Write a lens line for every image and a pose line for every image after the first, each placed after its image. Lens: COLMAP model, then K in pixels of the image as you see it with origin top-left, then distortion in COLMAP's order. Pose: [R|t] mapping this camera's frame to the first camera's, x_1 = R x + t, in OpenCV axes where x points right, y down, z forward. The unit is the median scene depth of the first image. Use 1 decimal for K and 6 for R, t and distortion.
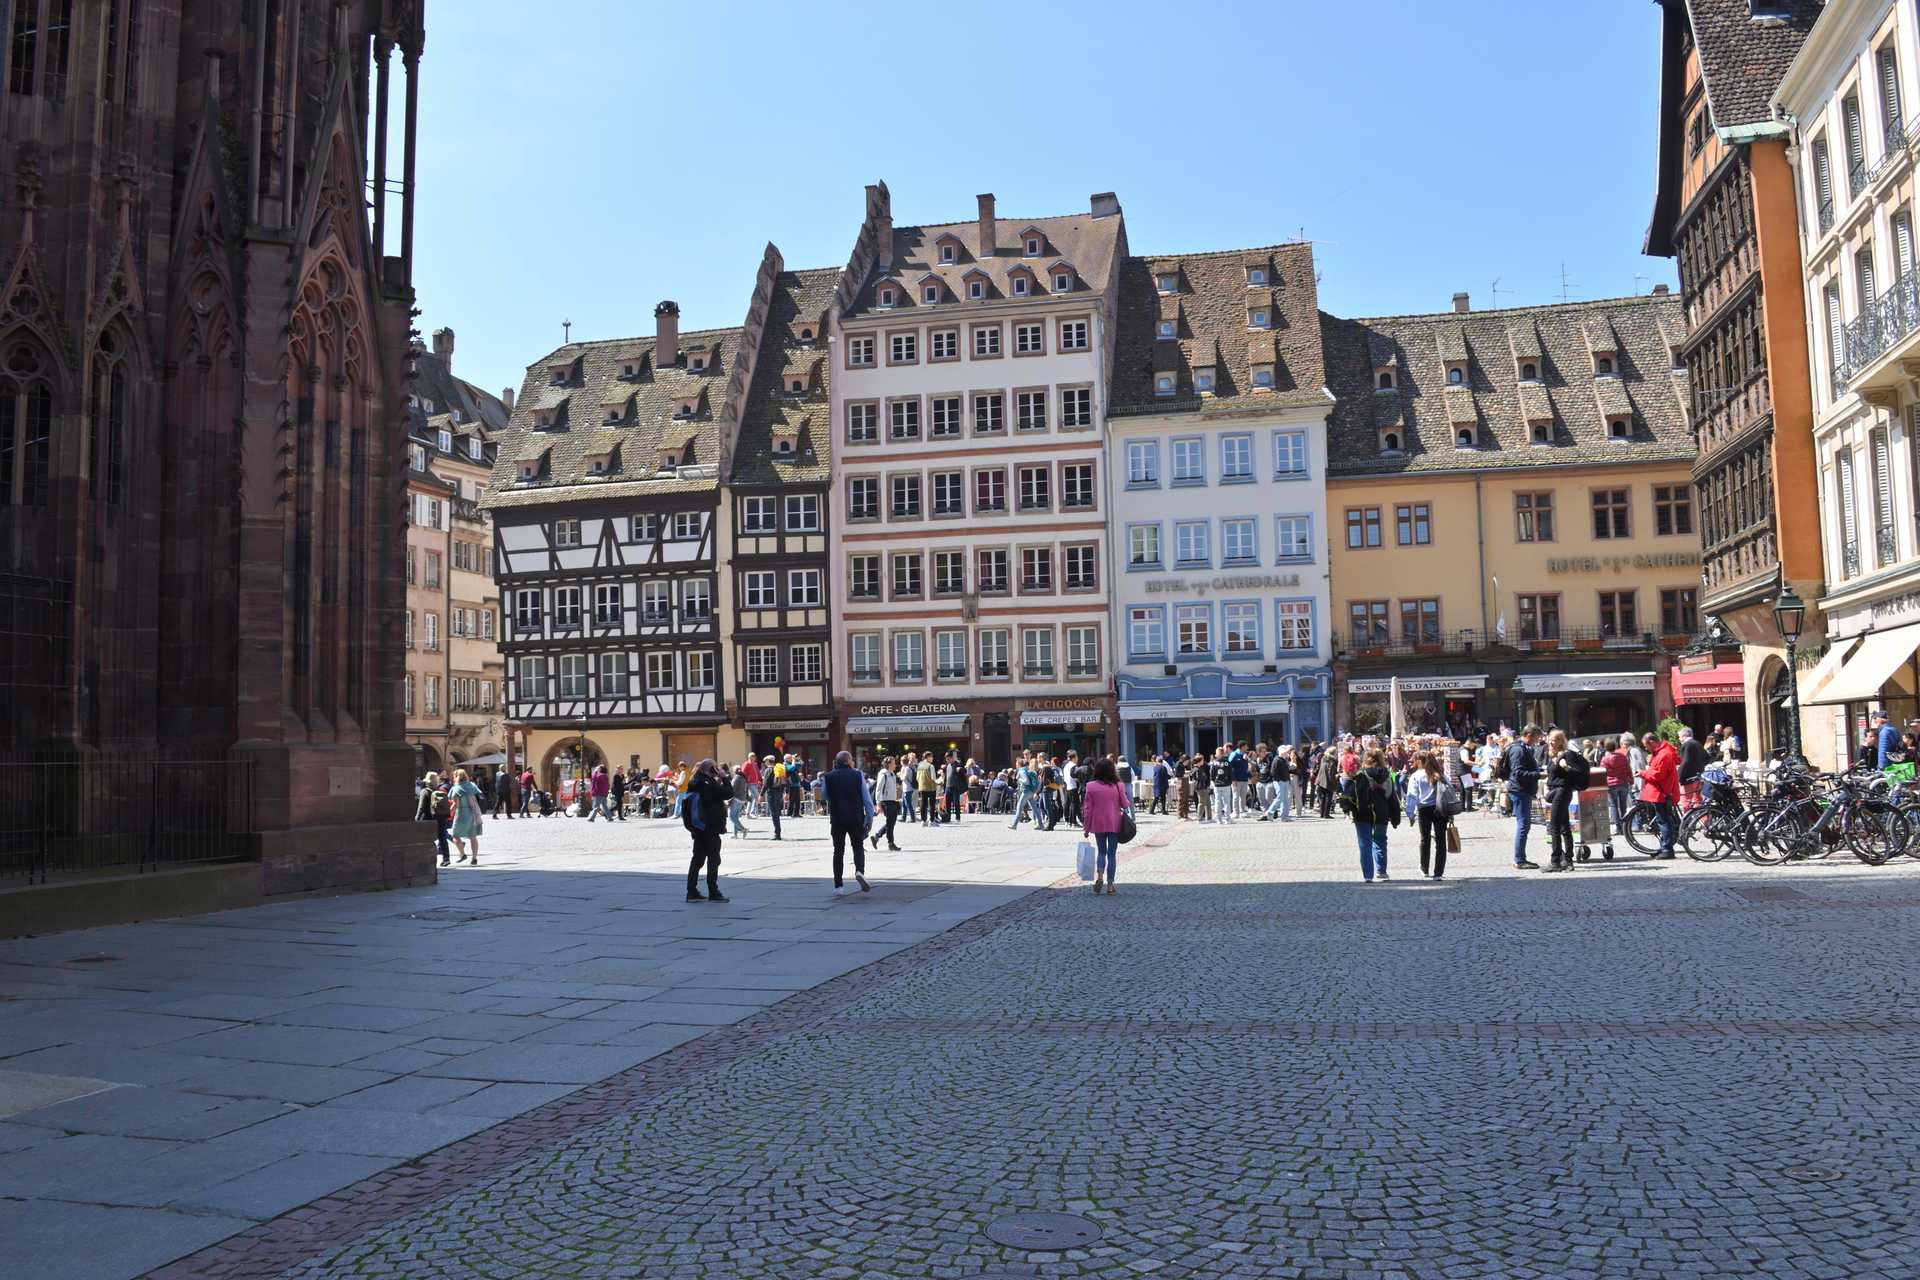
lens RADIAL K [[1505.9, 0, 958.1], [0, 1505.9, 648.7], [0, 0, 1]] dist [-0.101085, 0.023598]
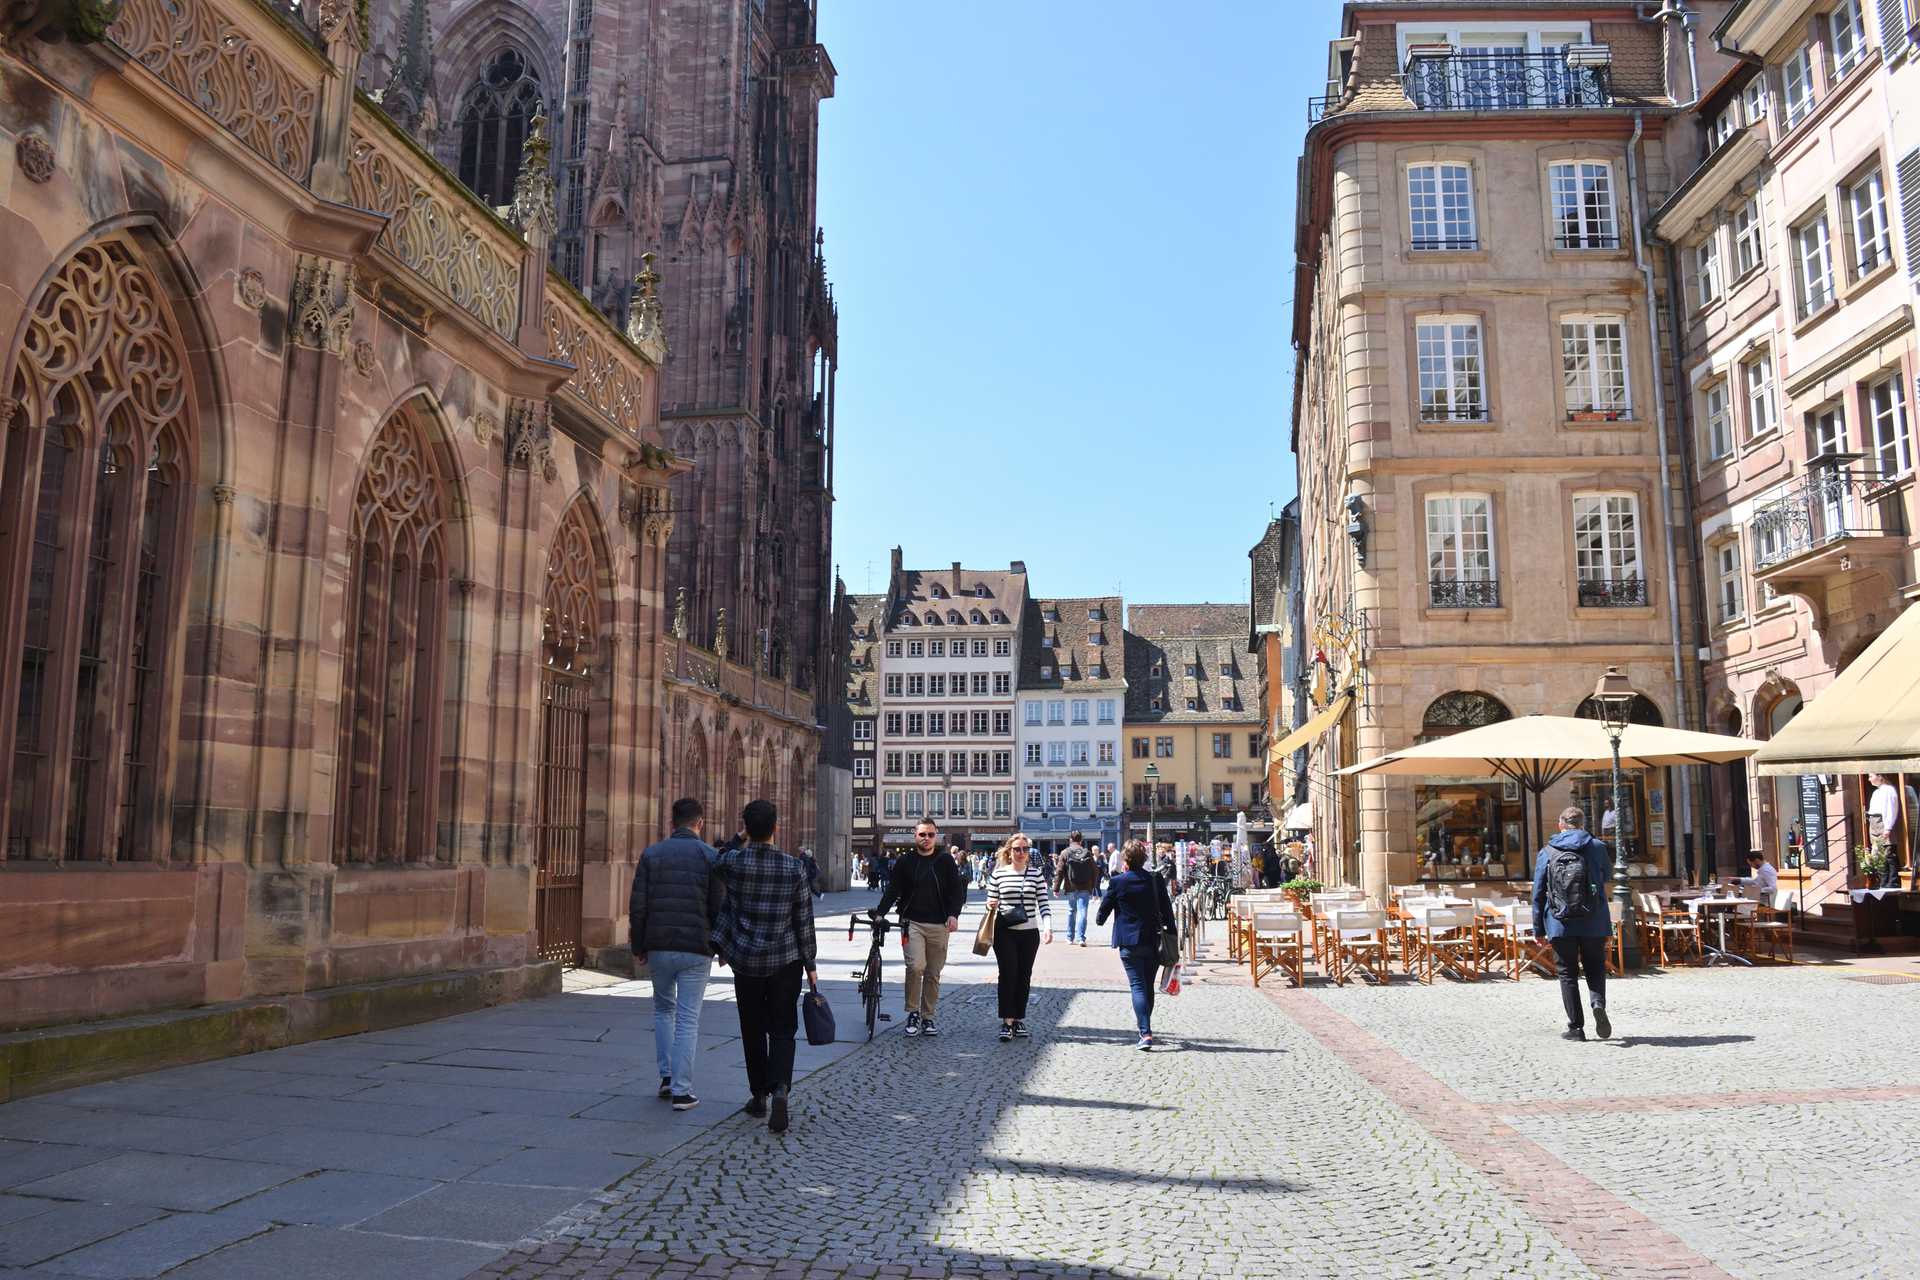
lens RADIAL K [[1505.9, 0, 958.1], [0, 1505.9, 648.7], [0, 0, 1]] dist [-0.101085, 0.023598]
pose [[0.996164, 0.035700, 0.079895, -0.142725], [-0.029773, 0.996799, -0.074192, -0.054376], [-0.082288, 0.071529, 0.994038, -1.005565]]
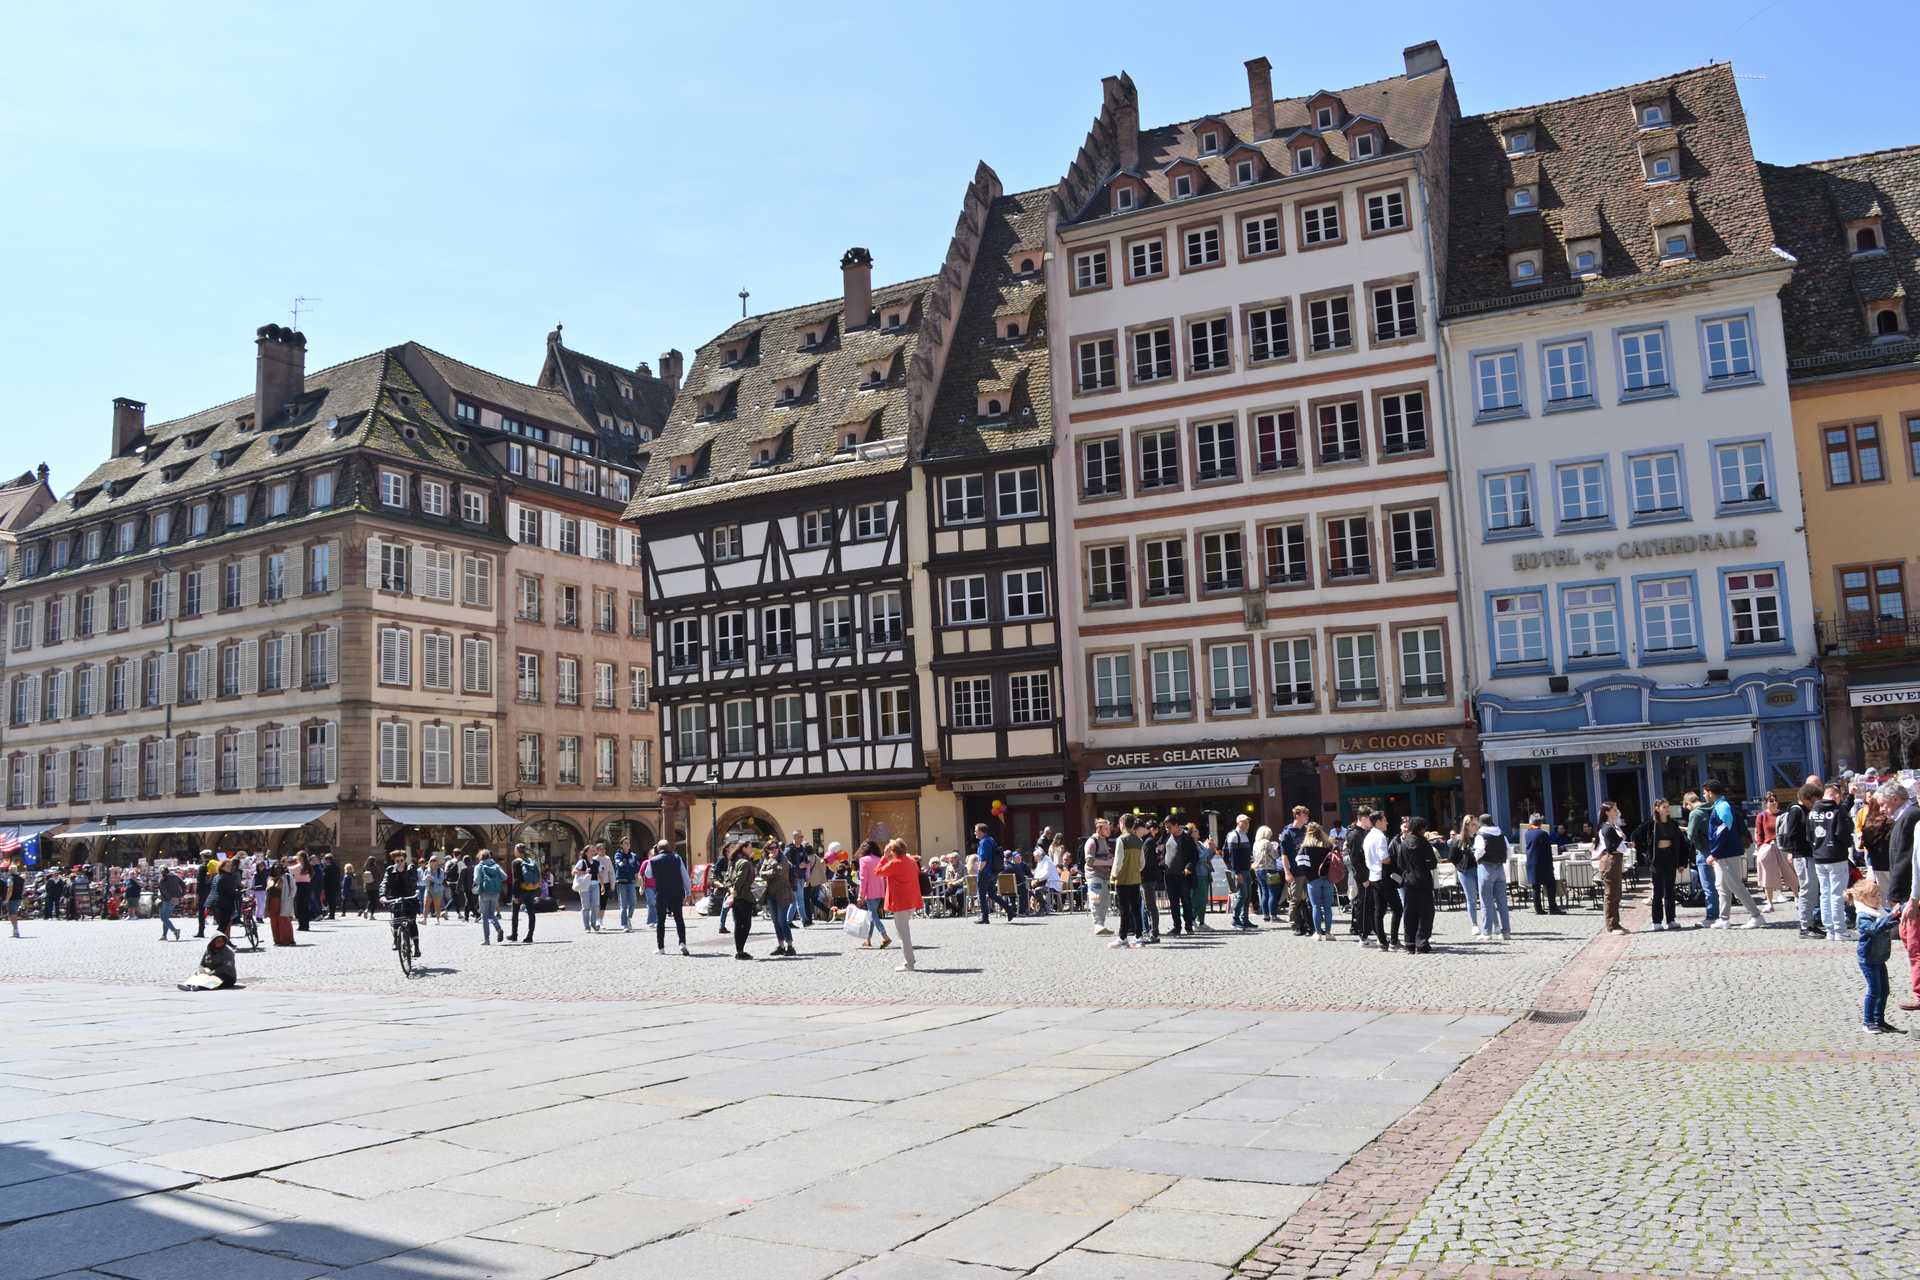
lens RADIAL K [[1495.6, 0, 954.2], [0, 1495.6, 655.0], [0, 0, 1]] dist [-0.103037, 0.024759]
pose [[0.969928, -0.044166, -0.239351, 0.036984], [0.033934, 0.998332, -0.046708, 0.021713], [0.241015, 0.037181, 0.969809, 0.293825]]
